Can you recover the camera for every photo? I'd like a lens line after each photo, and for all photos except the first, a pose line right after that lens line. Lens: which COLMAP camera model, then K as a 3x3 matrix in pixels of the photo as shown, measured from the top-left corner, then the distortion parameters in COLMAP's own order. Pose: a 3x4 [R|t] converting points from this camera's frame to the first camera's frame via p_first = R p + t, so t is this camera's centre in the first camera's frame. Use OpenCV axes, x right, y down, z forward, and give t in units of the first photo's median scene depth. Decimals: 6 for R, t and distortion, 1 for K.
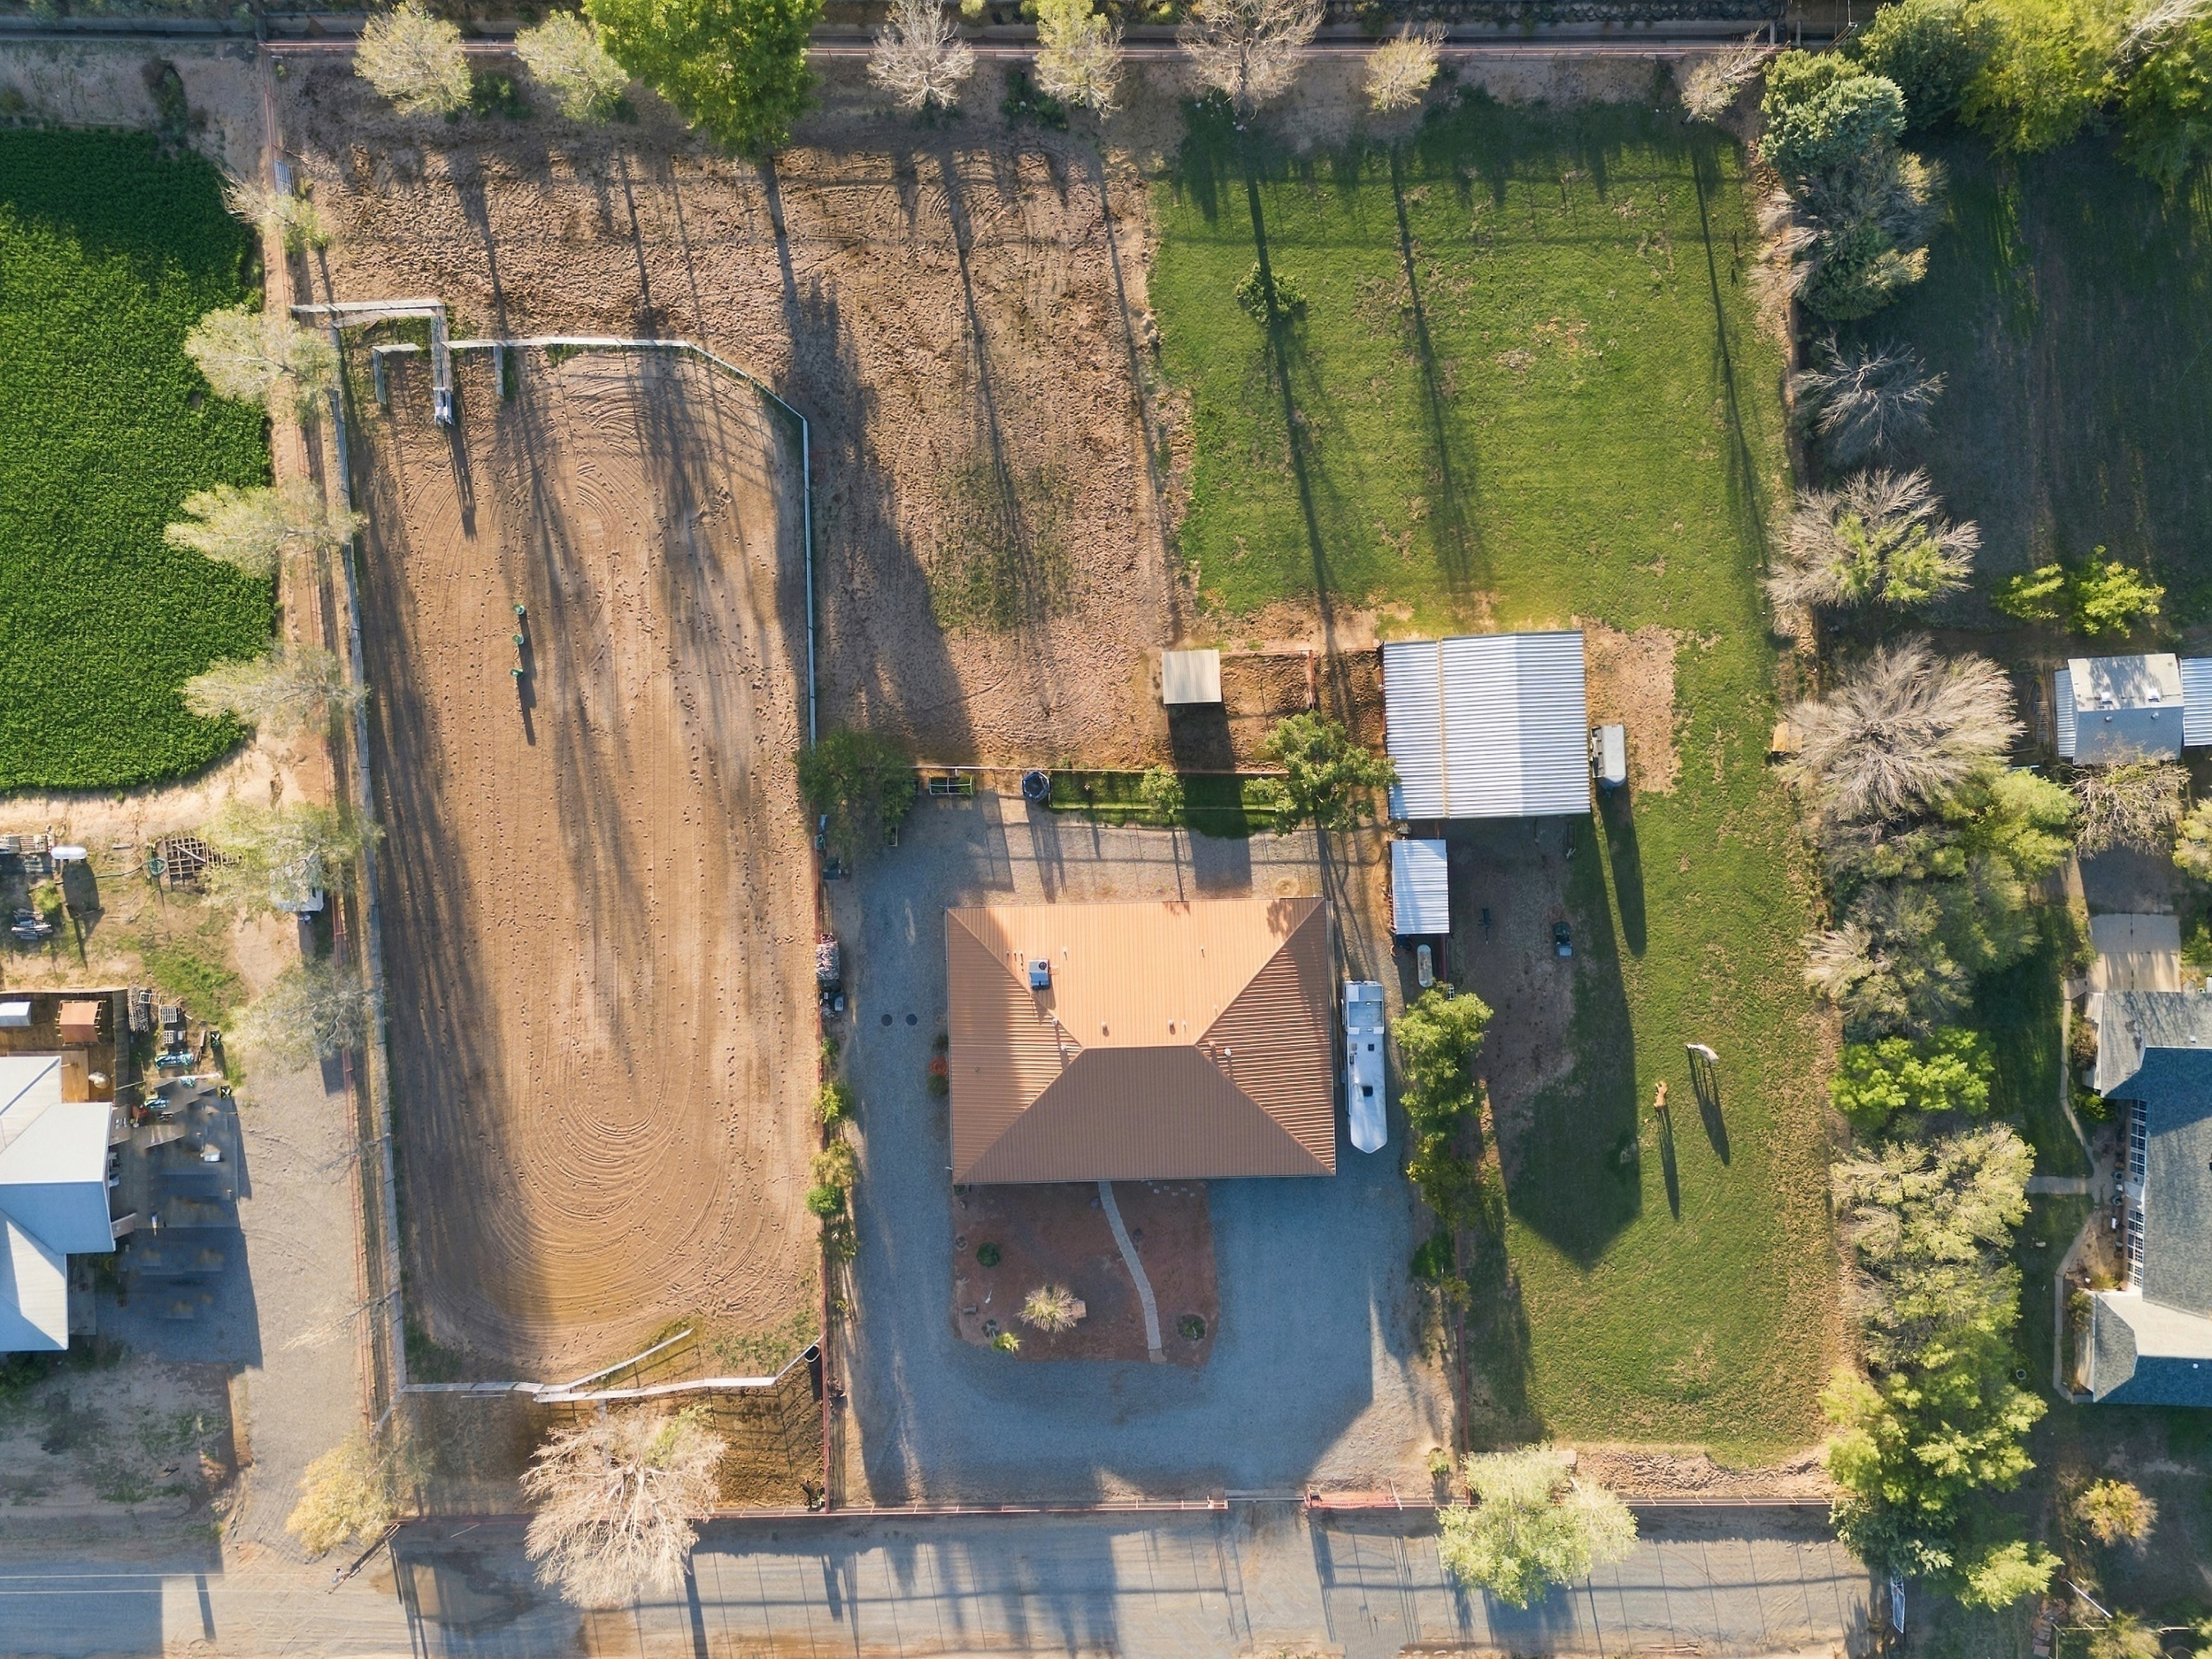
lens RADIAL K [[1618.9, 0, 1117.7], [0, 1618.9, 824.5], [0, 0, 1]] dist [0.061189, -0.049849]
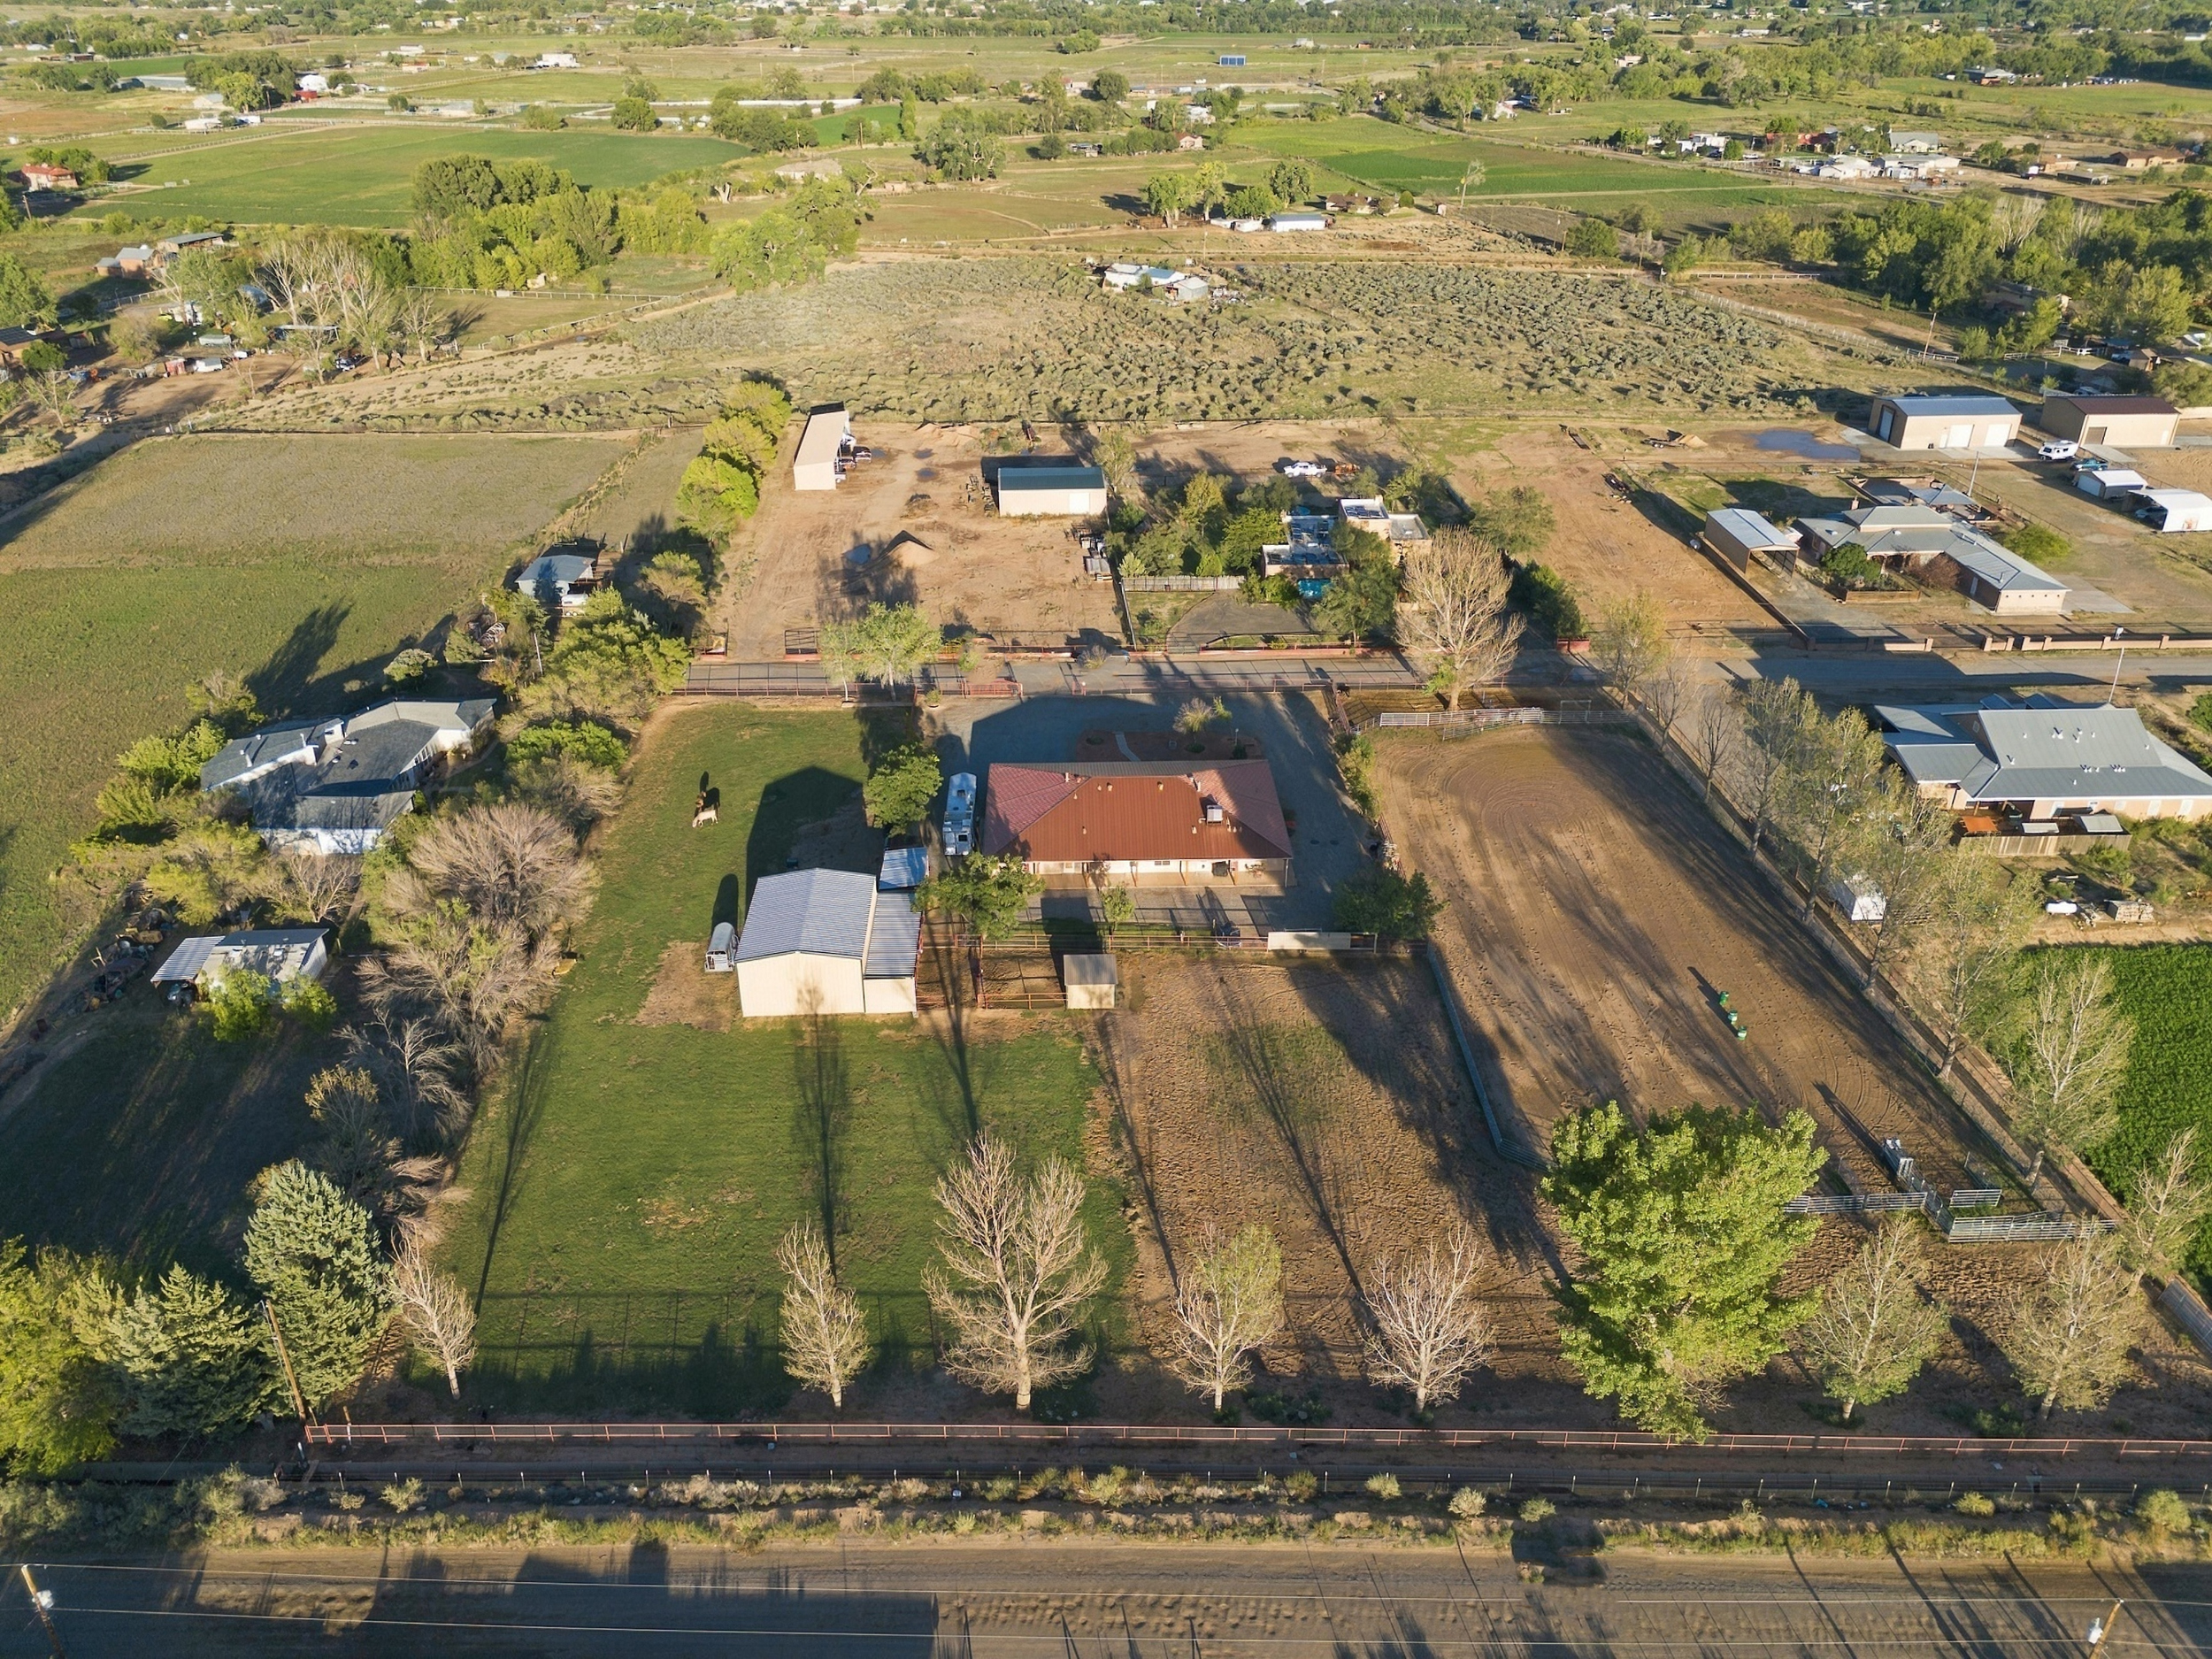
lens RADIAL K [[1618.9, 0, 1107.0], [0, 1618.9, 828.1], [0, 0, 1]] dist [0.061189, -0.049849]
pose [[-0.999650, 0.023781, 0.011594, 0.018214], [-0.000960, -0.470553, 0.882371, -0.990525], [0.026439, 0.882051, 0.470412, 0.390676]]
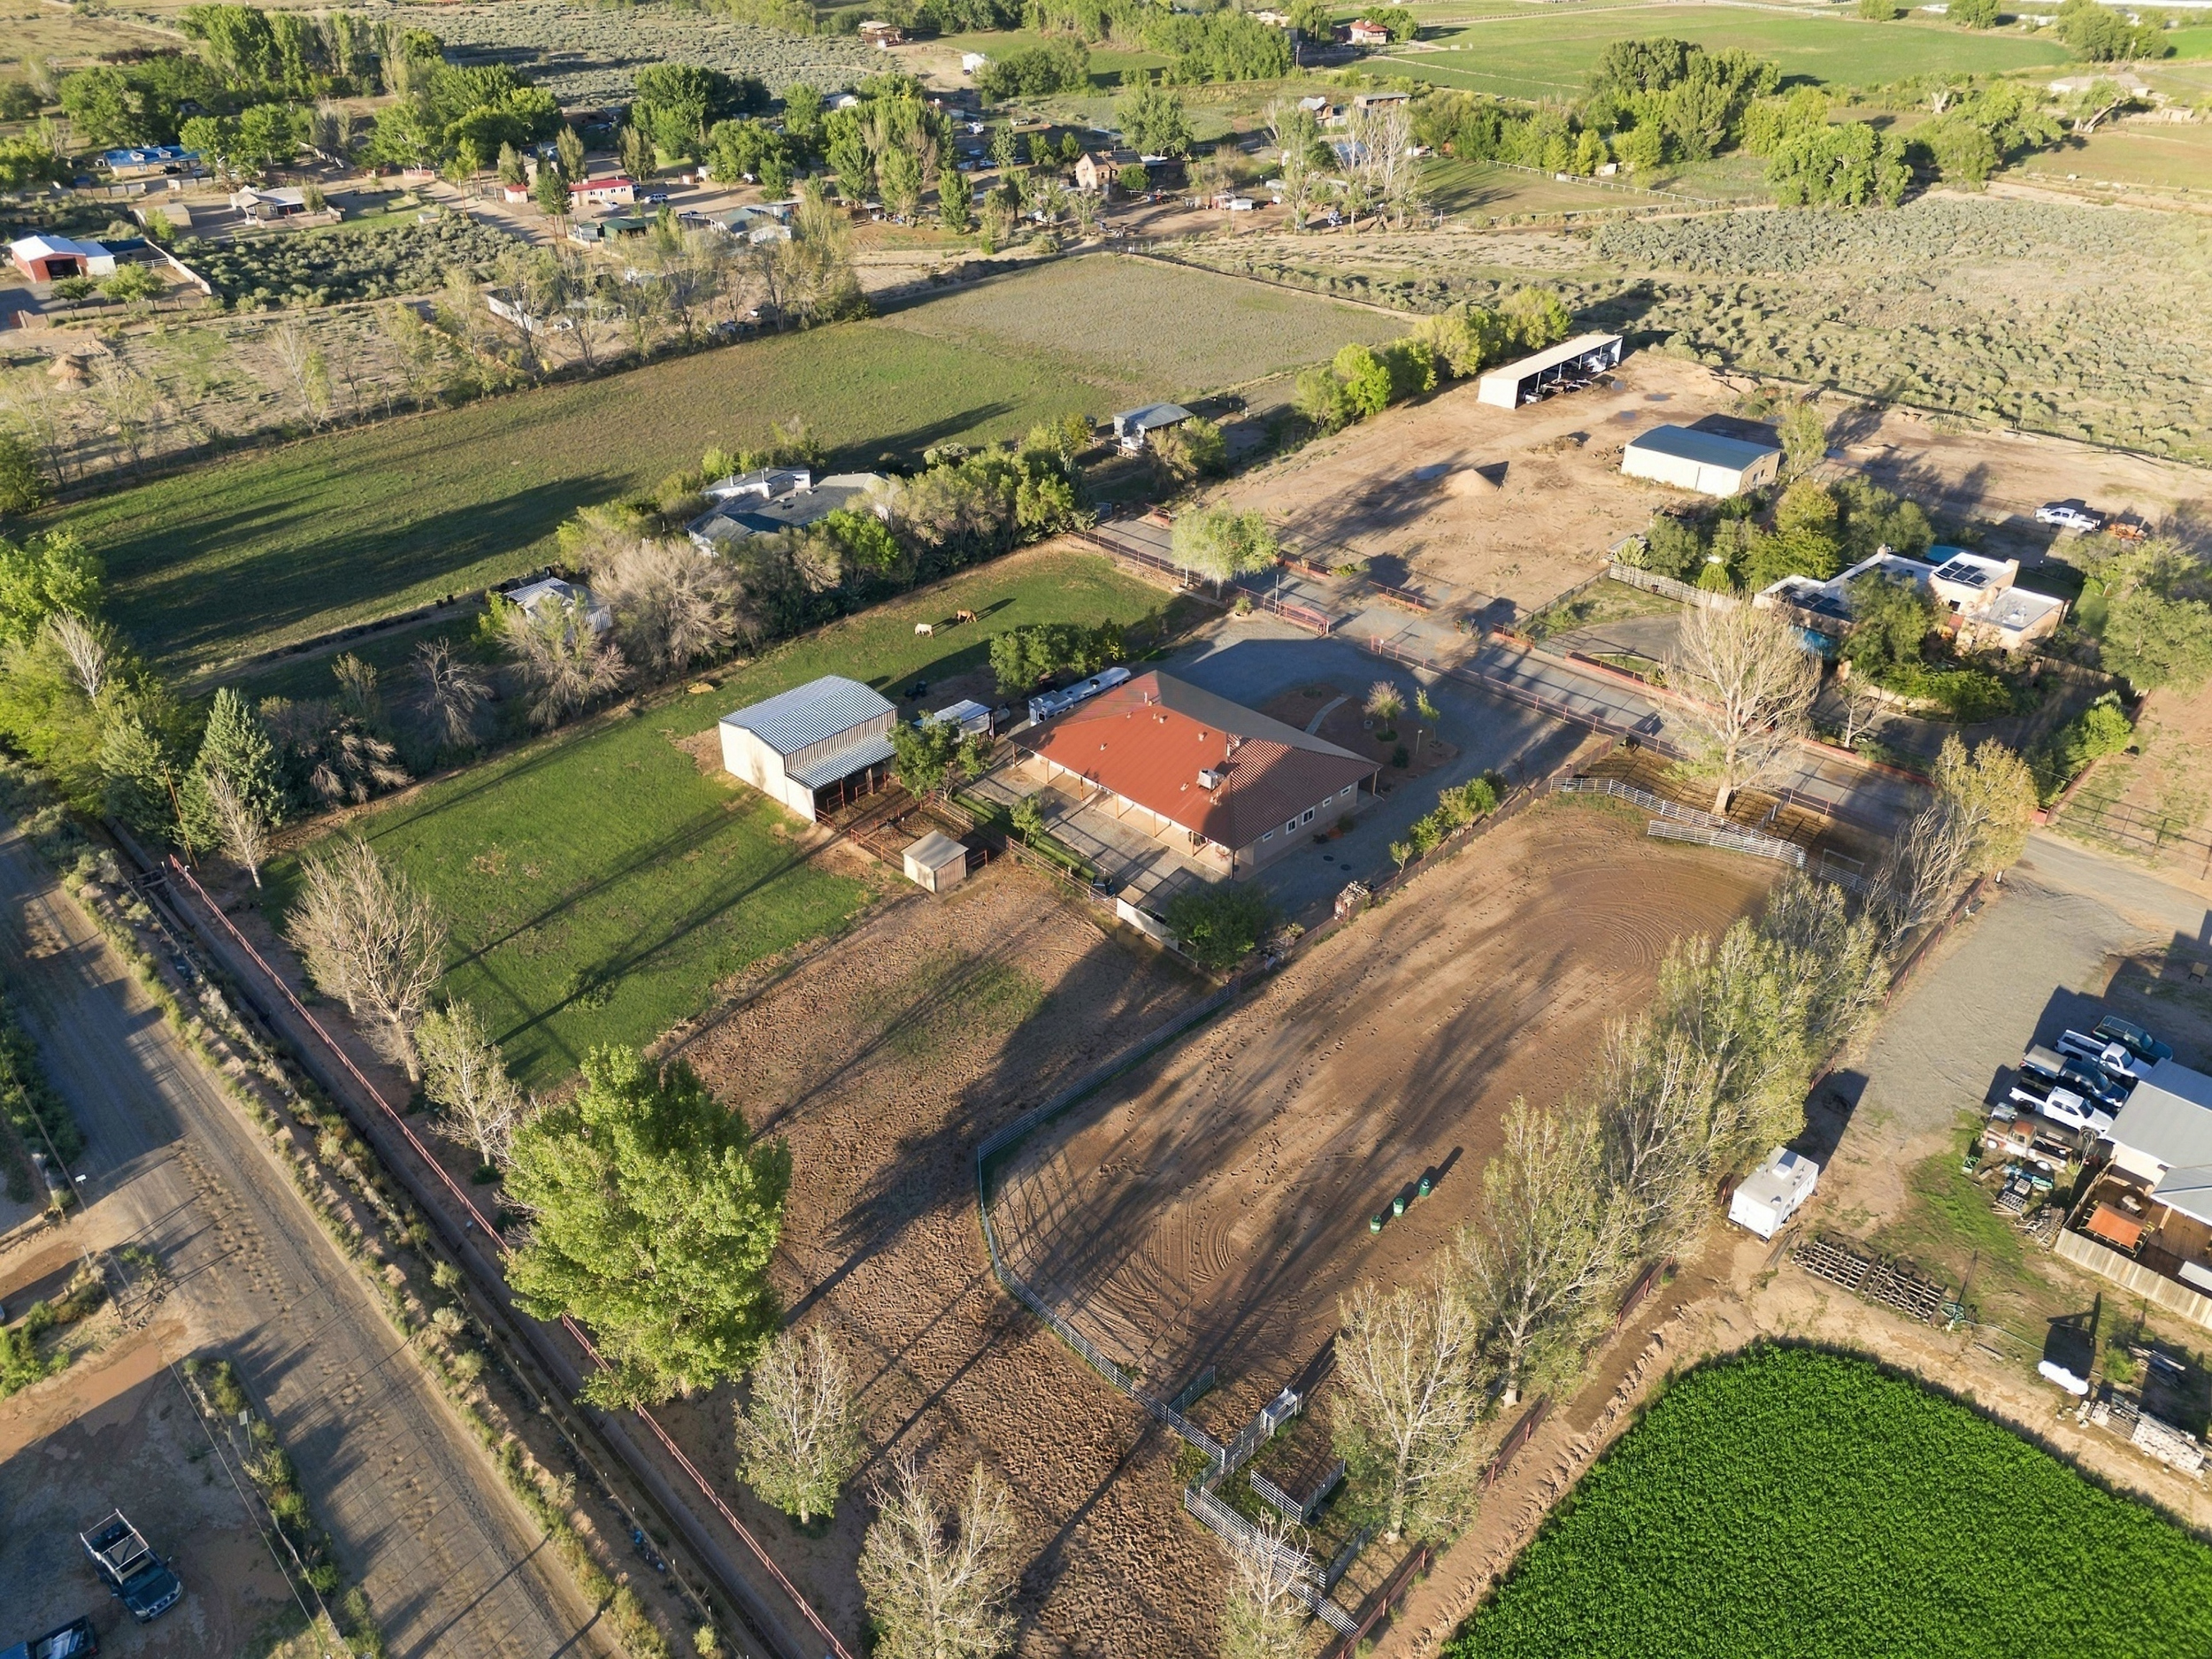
lens RADIAL K [[1618.9, 0, 1107.6], [0, 1618.9, 828.5], [0, 0, 1]] dist [0.061189, -0.049849]
pose [[-0.692725, -0.355119, 0.627712, -0.726261], [0.721034, -0.359789, 0.592167, -0.652186], [0.015554, 0.862811, 0.505288, 0.409176]]
